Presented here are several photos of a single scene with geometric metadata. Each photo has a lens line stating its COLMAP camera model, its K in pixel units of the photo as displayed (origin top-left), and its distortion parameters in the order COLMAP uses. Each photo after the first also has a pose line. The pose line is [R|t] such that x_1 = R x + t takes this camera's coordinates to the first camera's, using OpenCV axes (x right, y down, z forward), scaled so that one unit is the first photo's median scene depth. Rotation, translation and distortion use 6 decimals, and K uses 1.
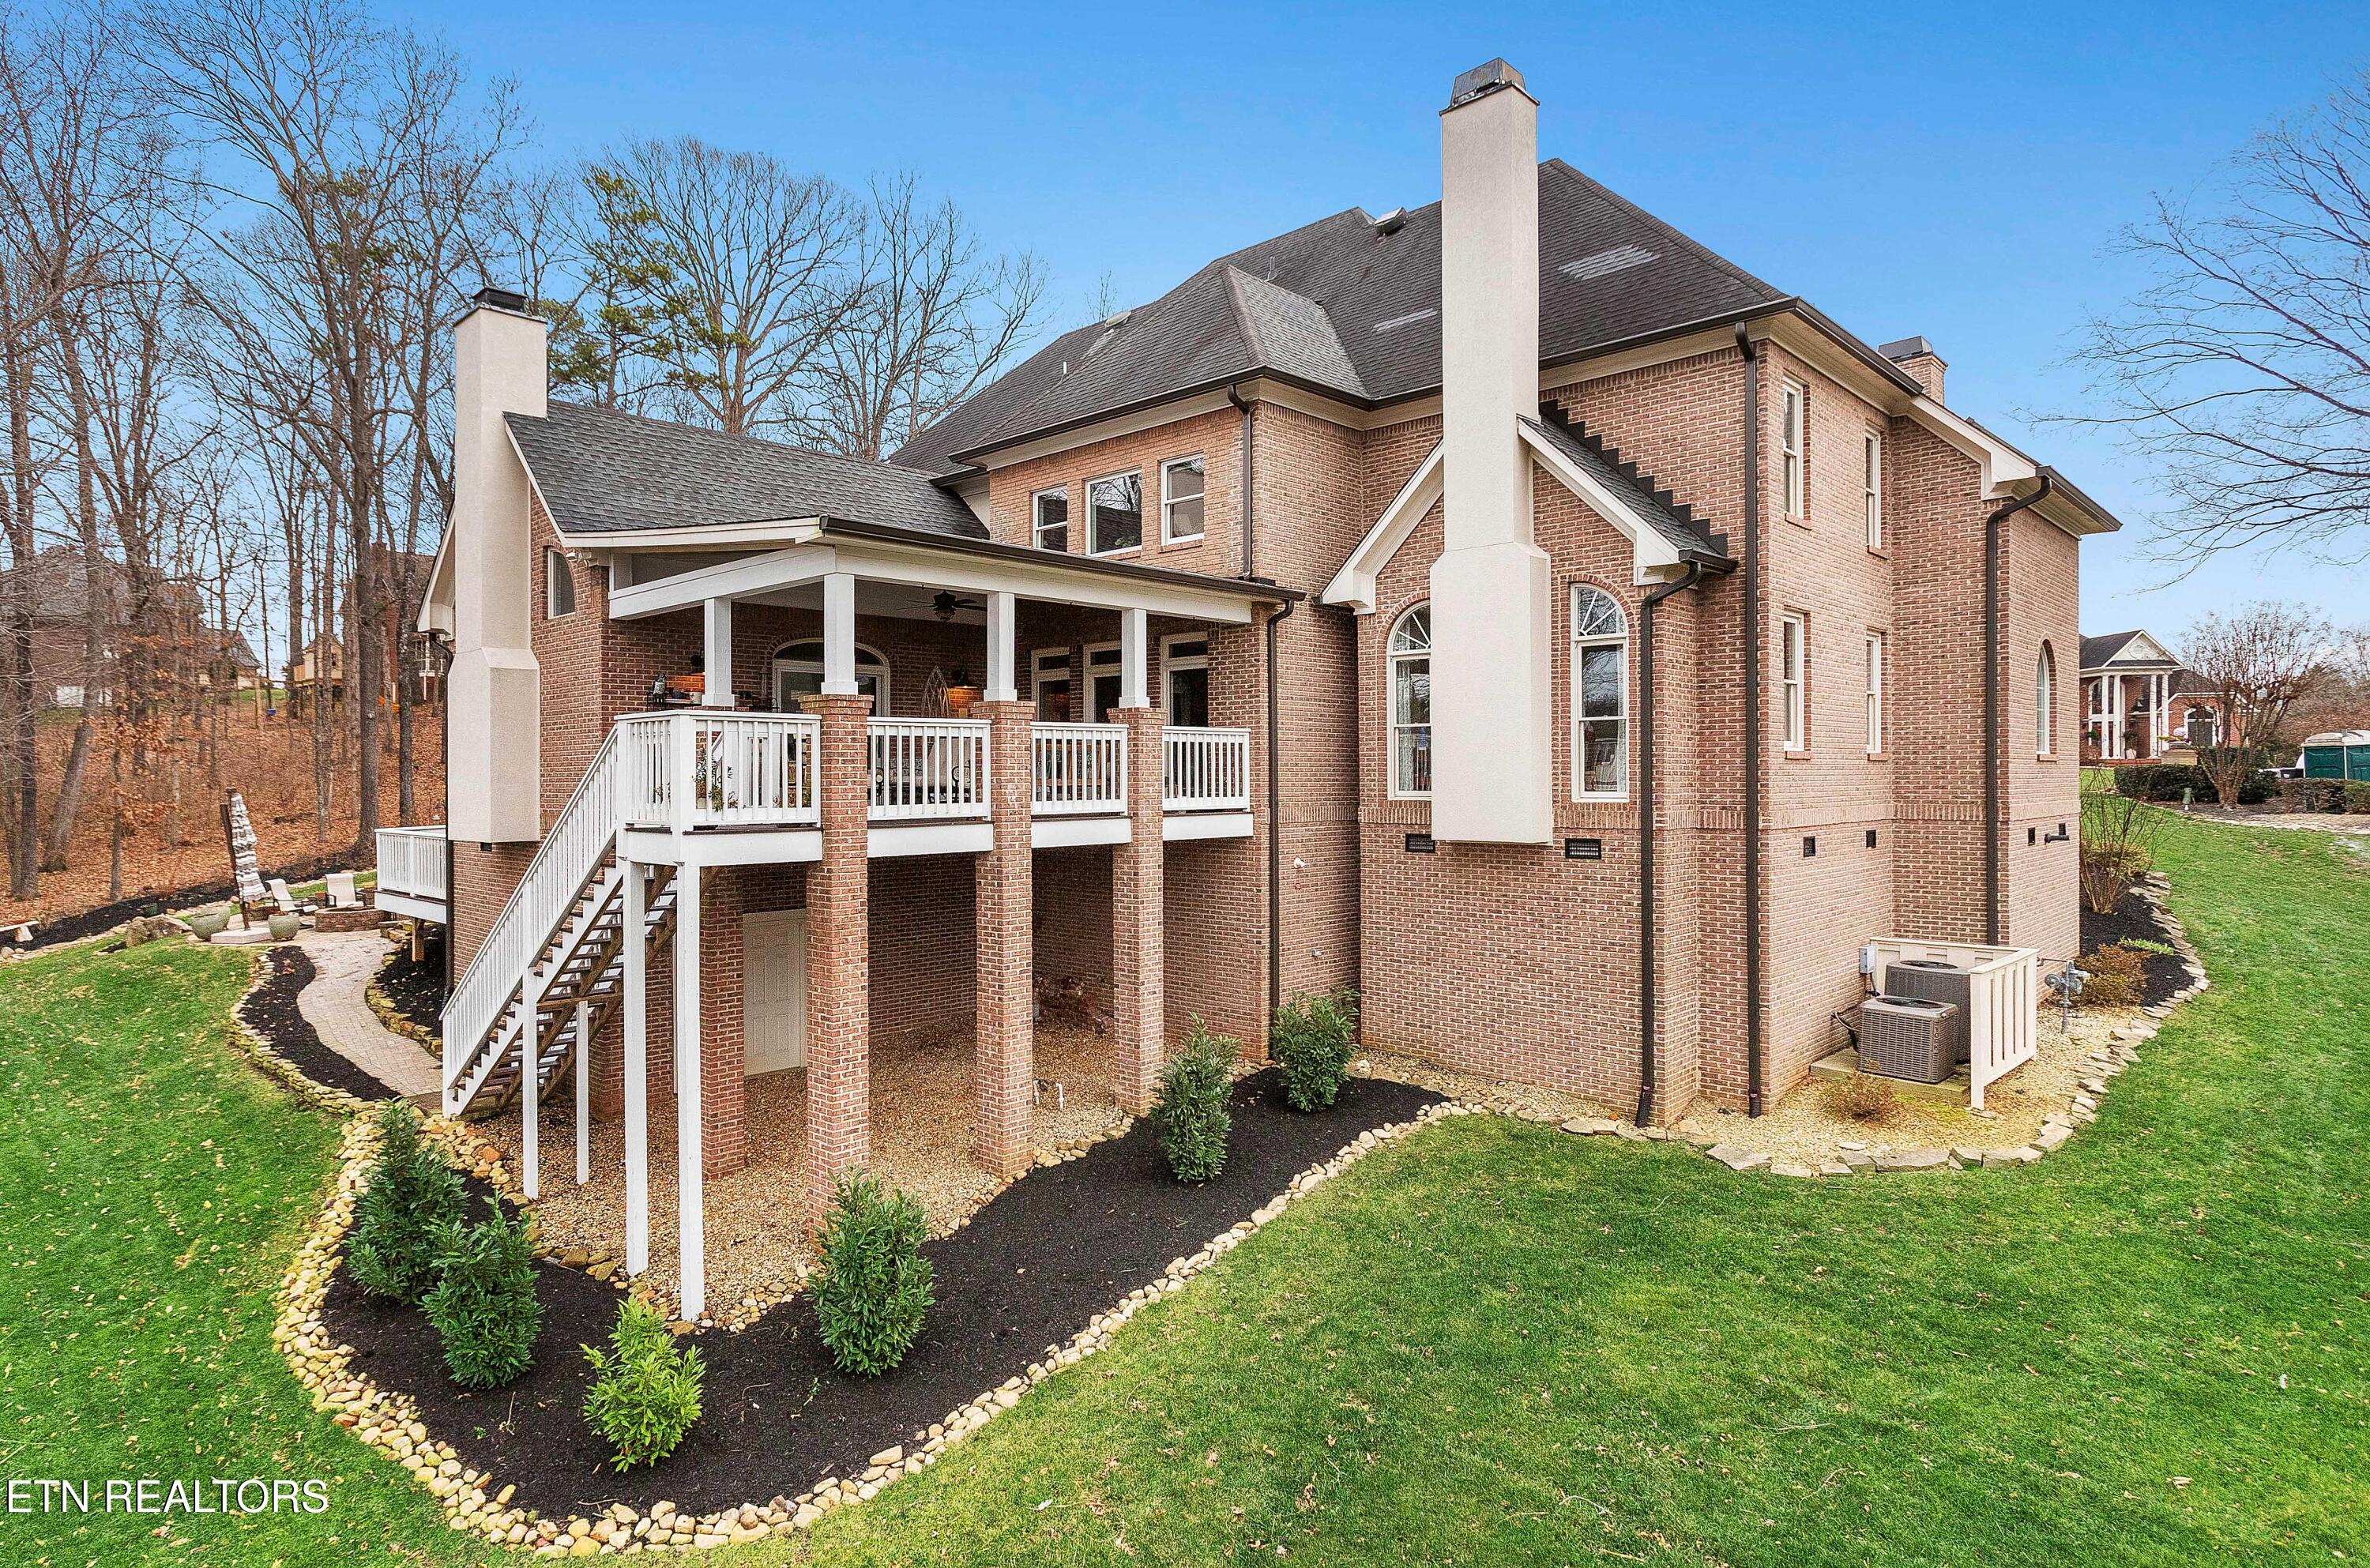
lens RADIAL K [[1315.8, 0, 1182.4], [0, 1315.8, 770.6], [0, 0, 1]] dist [0.000552, 0.000309]
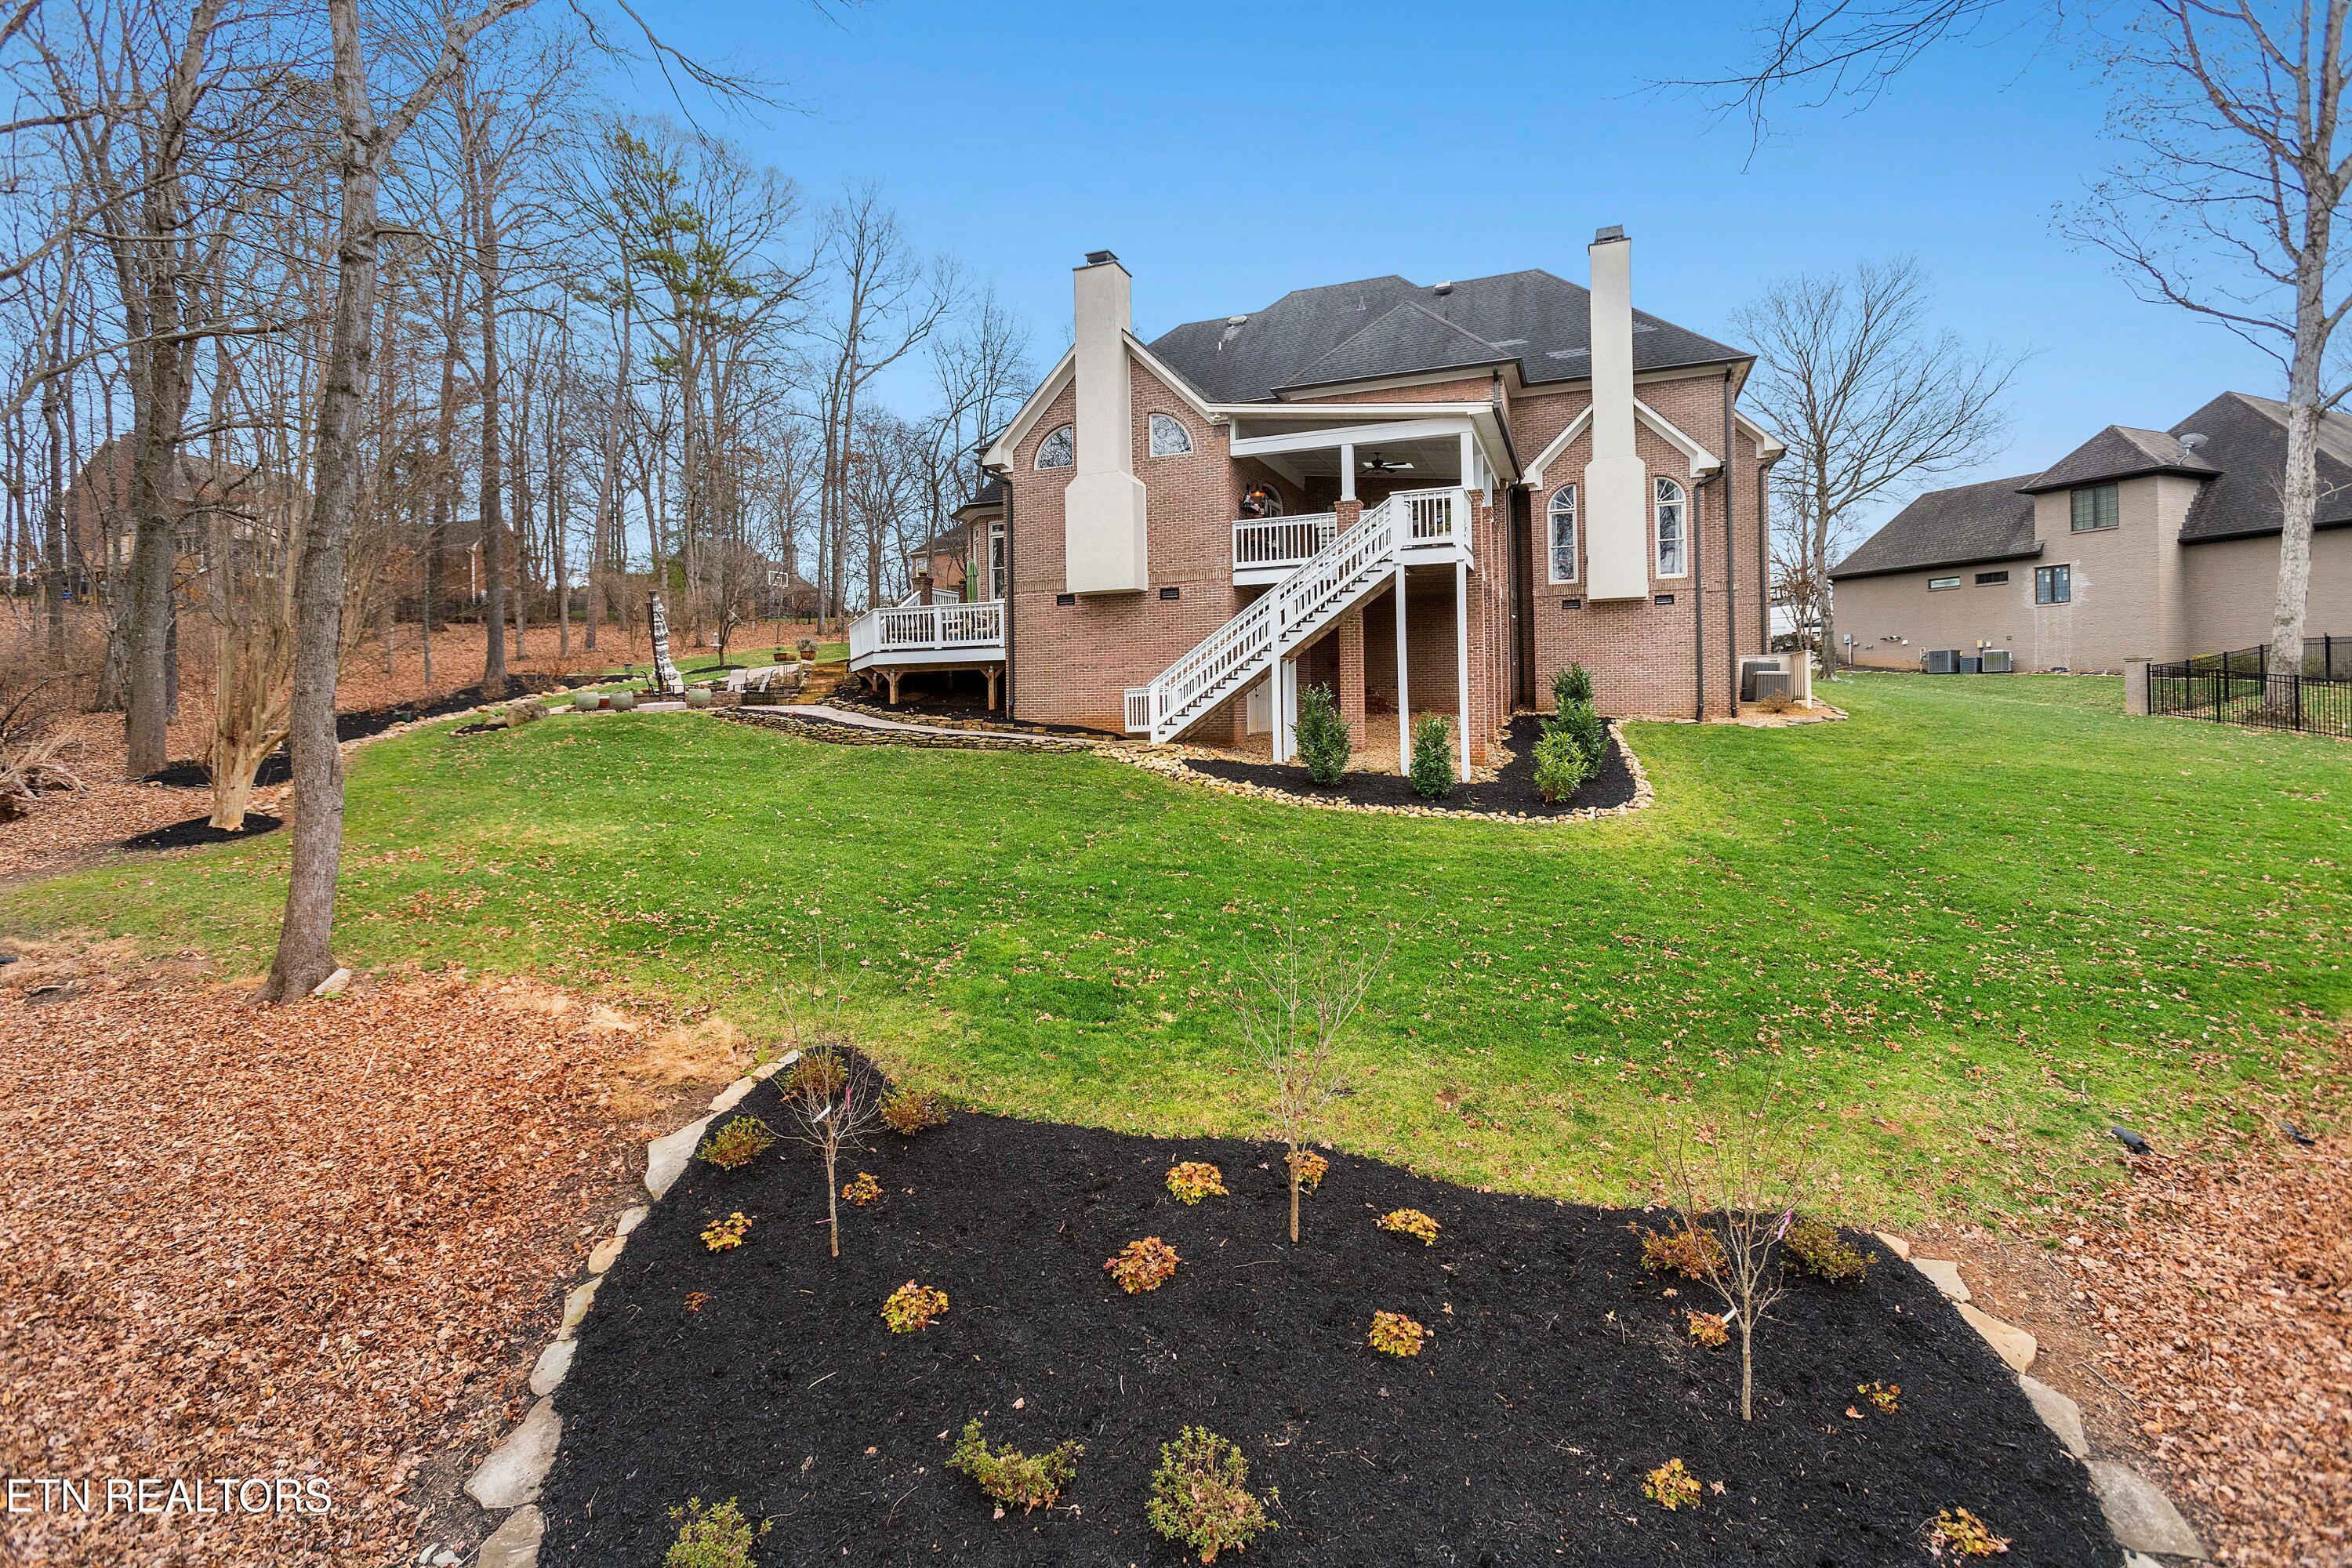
lens RADIAL K [[1086.5, 0, 1176.2], [0, 1086.5, 712.8], [0, 0, 1]] dist [-0.001658, -0.000180]
pose [[0.909312, -0.011614, 0.415953, -1.111643], [0.015901, 0.999850, -0.006843, 0.233590], [-0.415811, 0.012836, 0.909360, -0.266731]]
